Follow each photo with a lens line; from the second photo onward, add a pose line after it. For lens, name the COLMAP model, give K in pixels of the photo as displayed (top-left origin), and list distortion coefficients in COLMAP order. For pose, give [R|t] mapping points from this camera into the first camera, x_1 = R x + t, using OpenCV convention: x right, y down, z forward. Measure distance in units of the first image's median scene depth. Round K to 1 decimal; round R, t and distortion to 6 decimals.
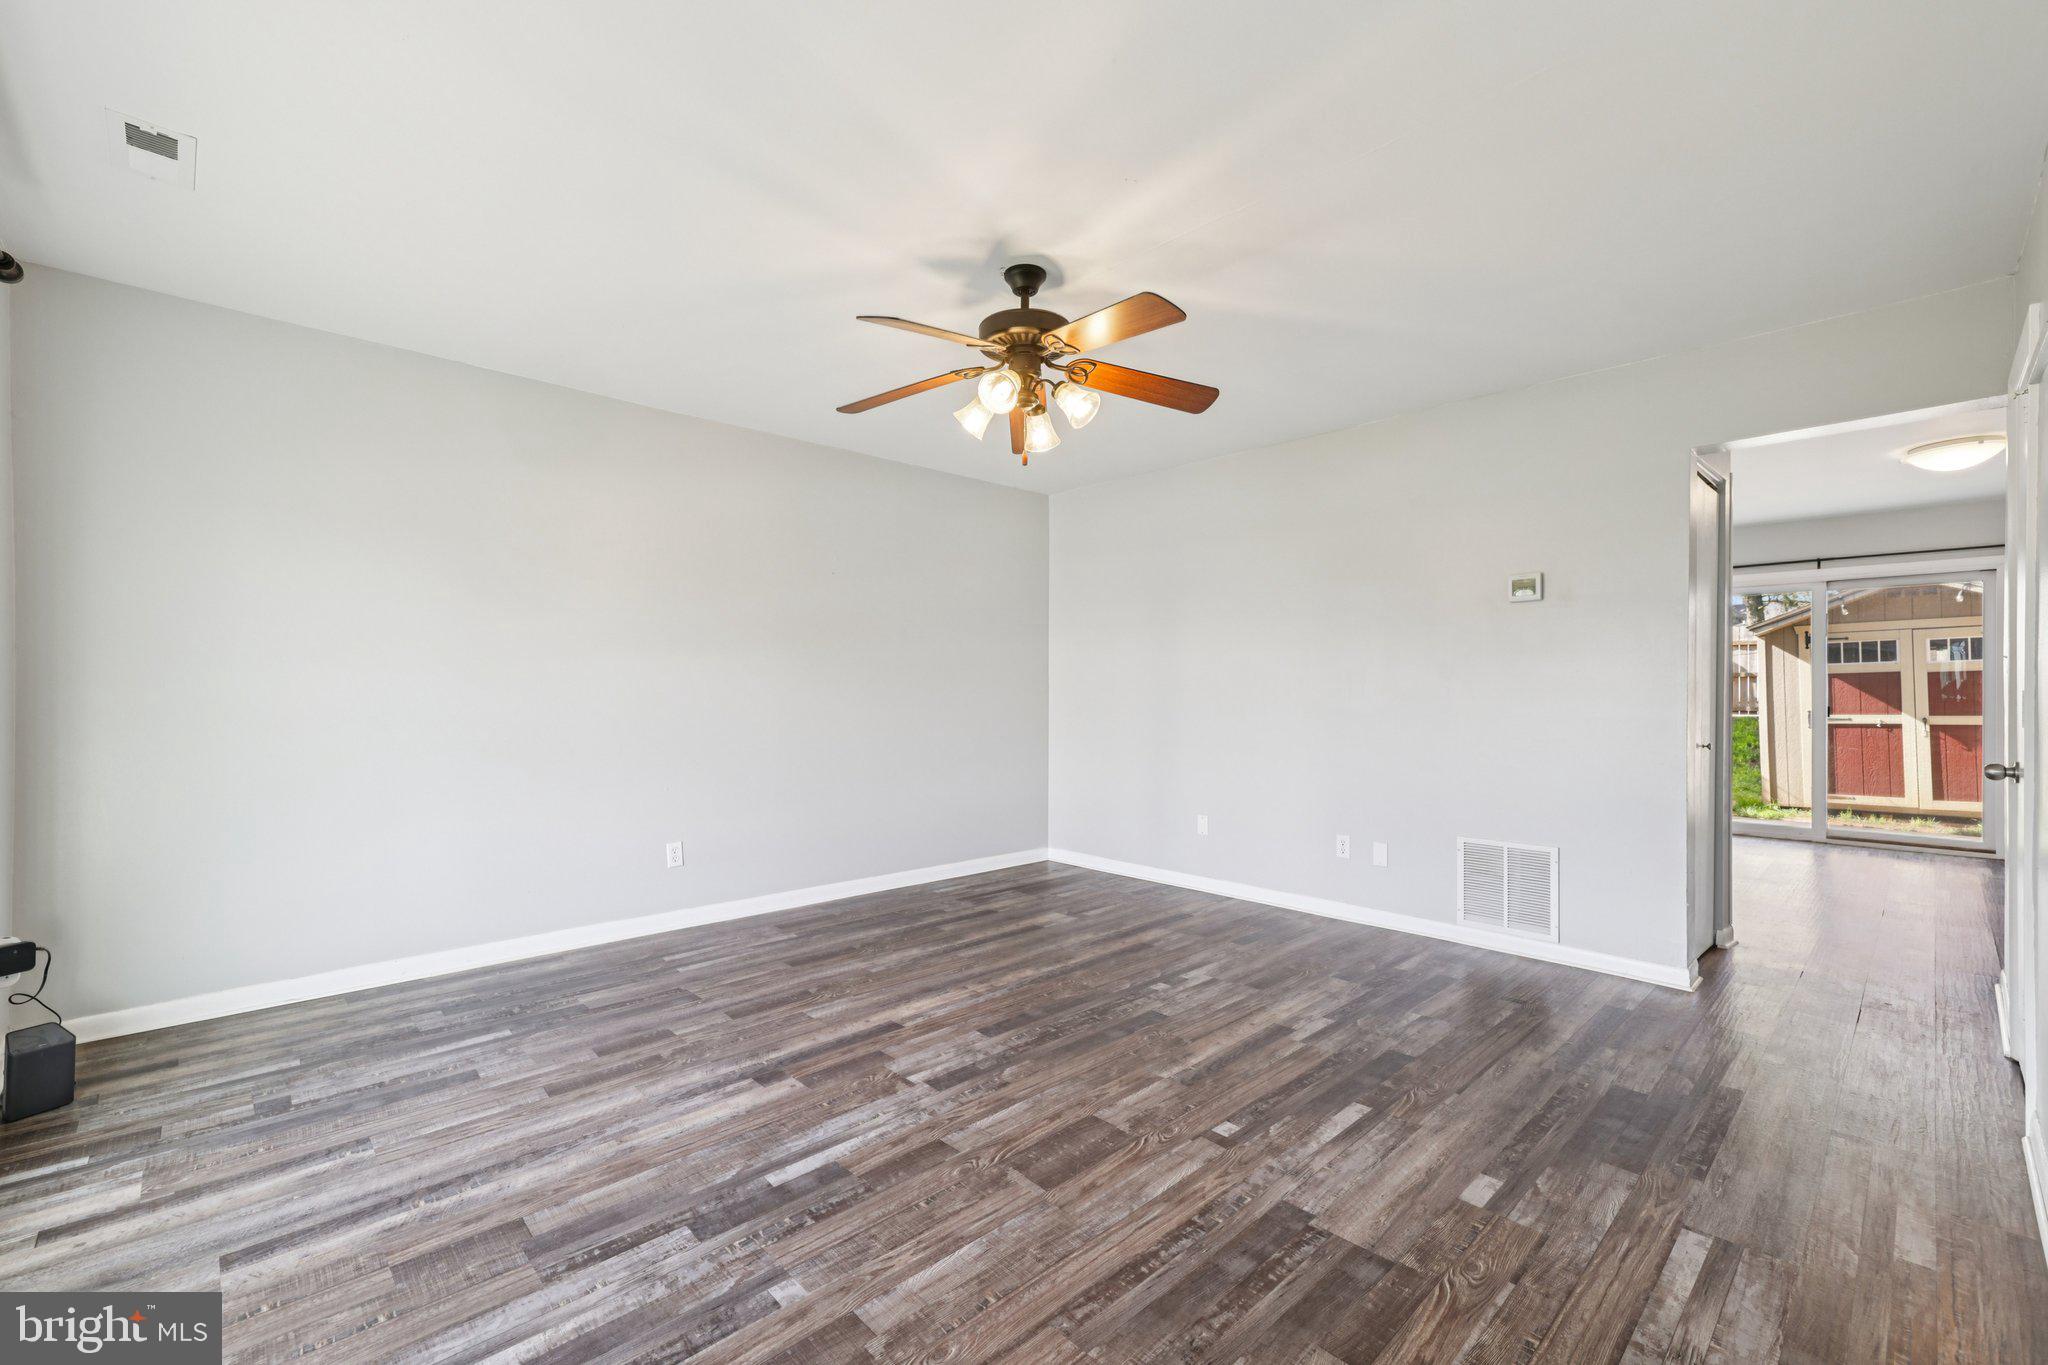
lens RADIAL K [[865.1, 0, 1008.6], [0, 865.1, 694.7], [0, 0, 1]] dist [0.007837, 0.000781]
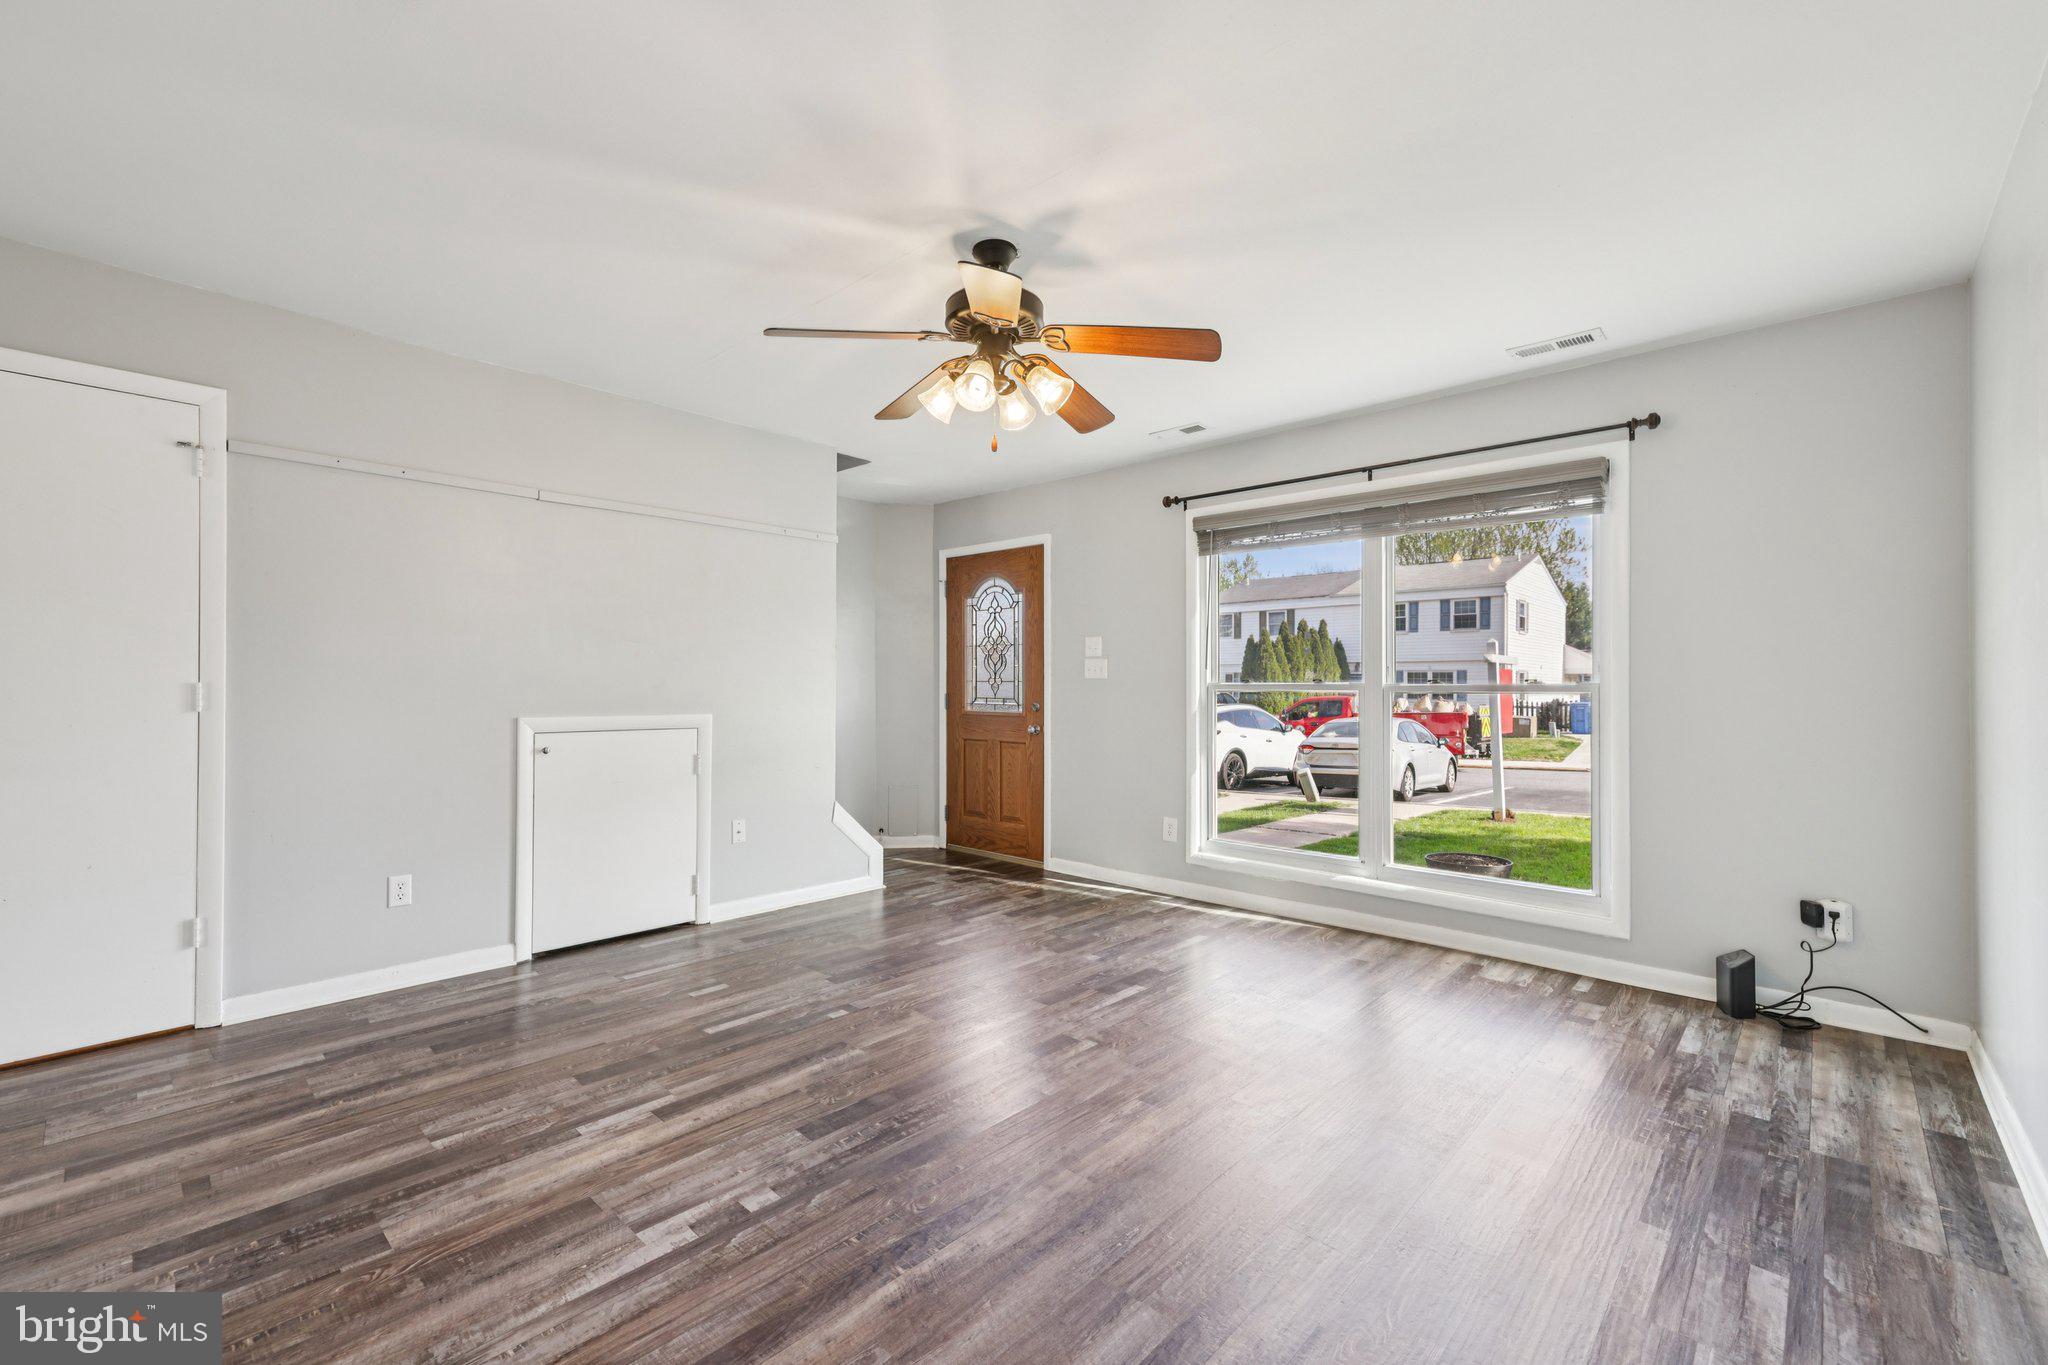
lens RADIAL K [[865.1, 0, 1013.6], [0, 865.1, 677.7], [0, 0, 1]] dist [0.007837, 0.000781]
pose [[-0.998062, -0.009067, -0.061565, 0.060865], [-0.008612, 0.999934, -0.007650, -0.011054], [0.061630, -0.007105, -0.998074, 2.160405]]
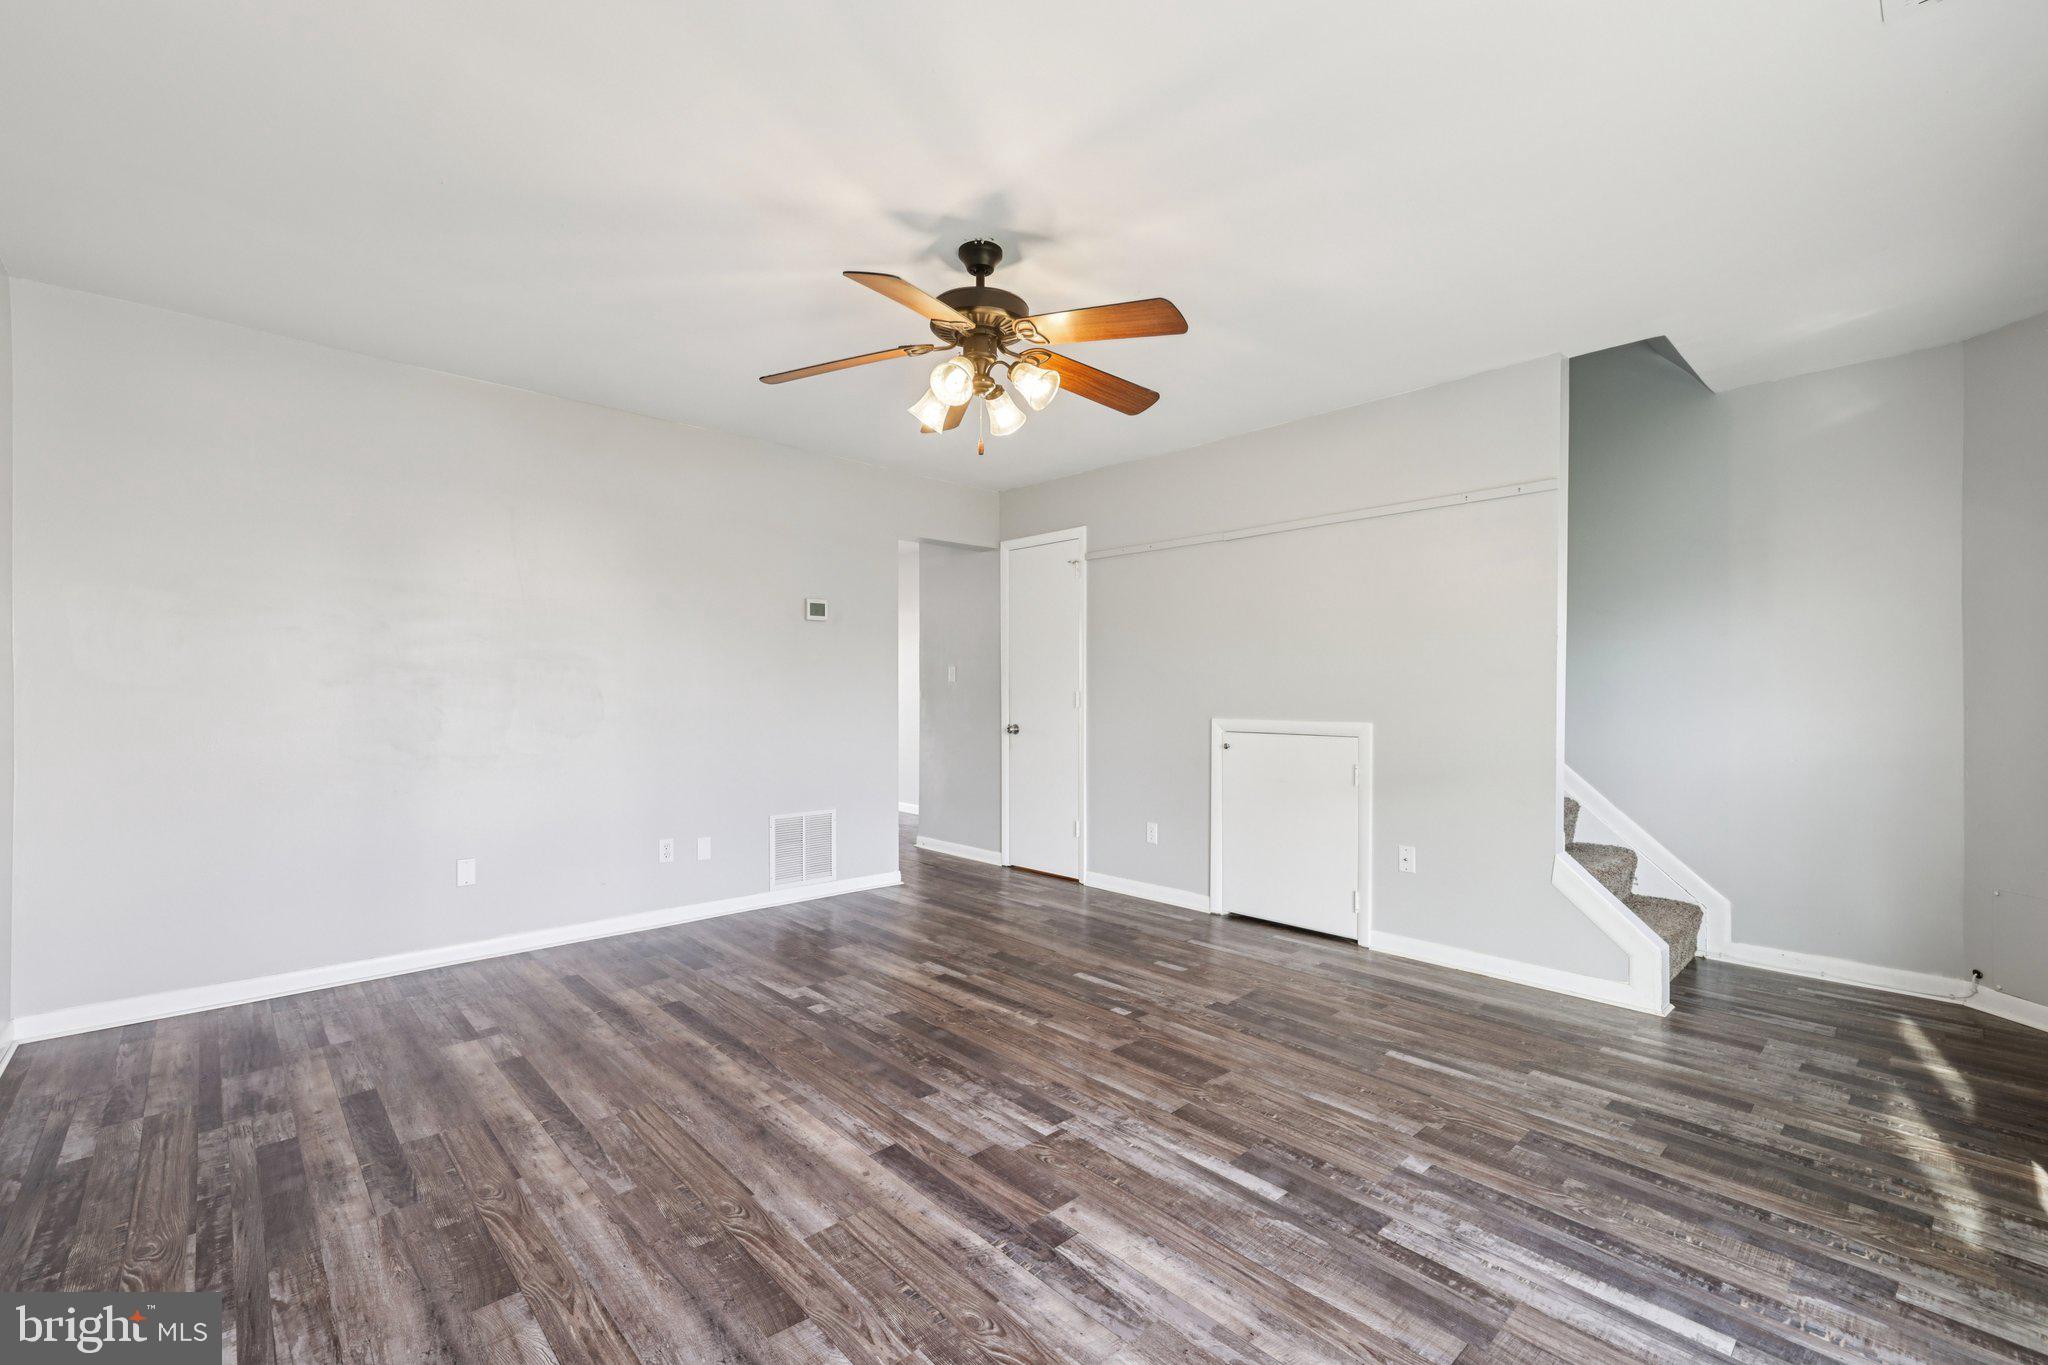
lens RADIAL K [[865.1, 0, 1016.6], [0, 865.1, 695.8], [0, 0, 1]] dist [0.007837, 0.000781]
pose [[0.006760, -0.008508, 0.999941, -1.028827], [0.000792, 0.999964, 0.008503, -0.011713], [-0.999977, 0.000734, 0.006767, 1.058492]]
